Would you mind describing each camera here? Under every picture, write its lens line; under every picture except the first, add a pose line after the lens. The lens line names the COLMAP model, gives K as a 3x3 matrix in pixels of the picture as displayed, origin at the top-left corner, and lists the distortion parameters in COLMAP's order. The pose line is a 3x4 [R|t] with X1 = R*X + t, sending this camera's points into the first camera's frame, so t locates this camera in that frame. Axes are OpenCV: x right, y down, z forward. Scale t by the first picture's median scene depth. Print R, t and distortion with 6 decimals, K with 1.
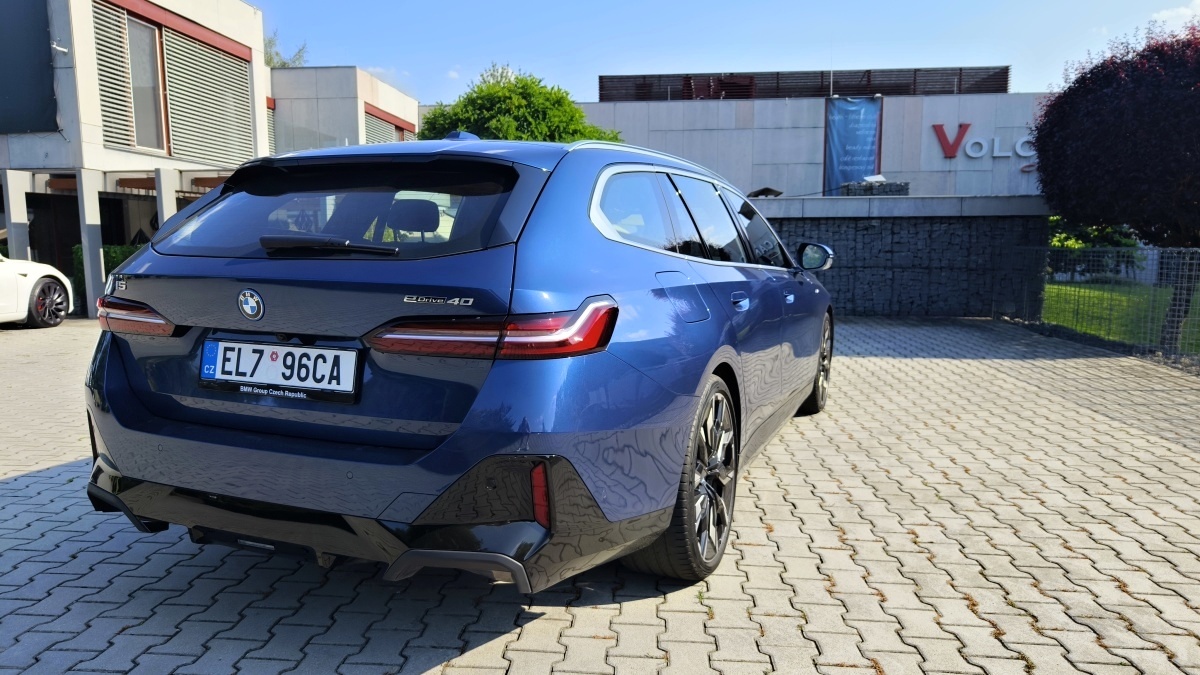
lens RADIAL K [[822.2, 0, 603.0], [0, 822.2, 340.9], [0, 0, 1]] dist [0.001344, -0.006239]
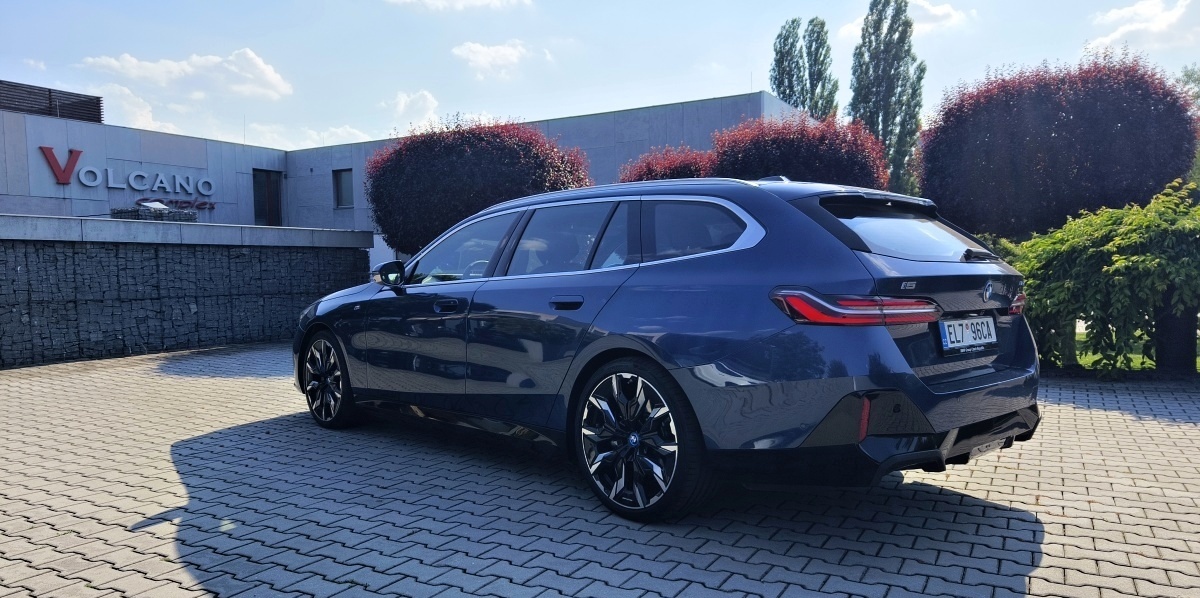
lens RADIAL K [[817.4, 0, 594.6], [0, 817.4, 303.7], [0, 0, 1]] dist [0.002882, -0.000423]
pose [[0.421647, -0.038165, 0.905957, -0.403715], [0.115543, 0.993231, -0.011934, -0.016782], [-0.899369, 0.109709, 0.423202, 0.188958]]
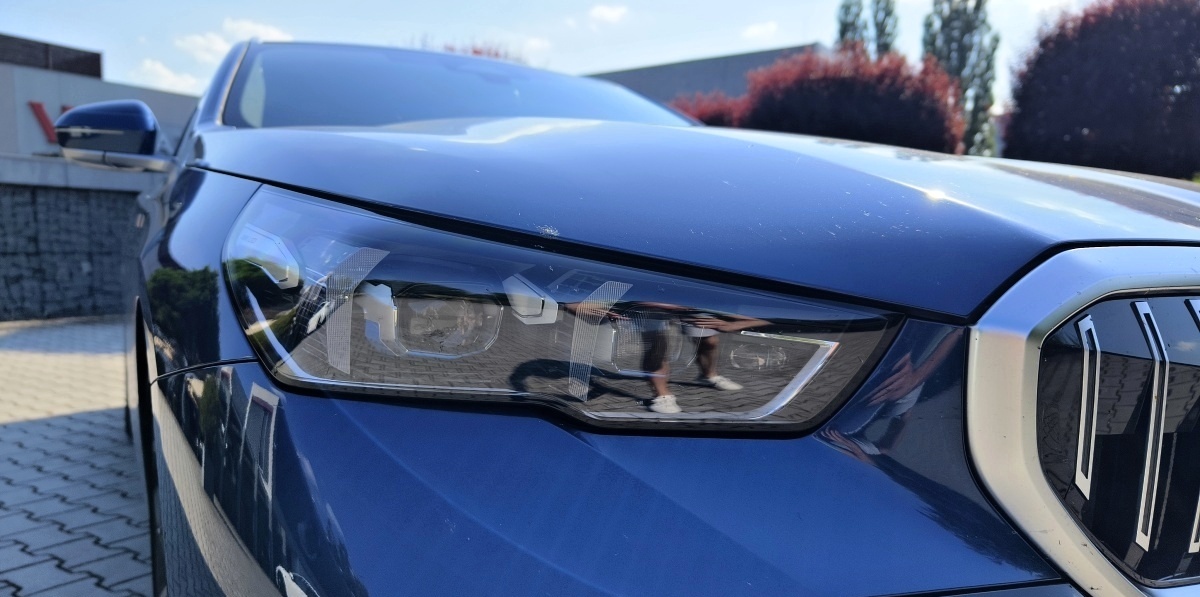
lens RADIAL K [[823.9, 0, 604.5], [0, 823.9, 329.9], [0, 0, 1]] dist [-0.010370, -0.005472]
pose [[0.469202, -0.072556, 0.880105, -0.196104], [0.094883, 0.994992, 0.031443, 0.003868], [-0.877979, 0.068754, 0.473737, 0.218501]]
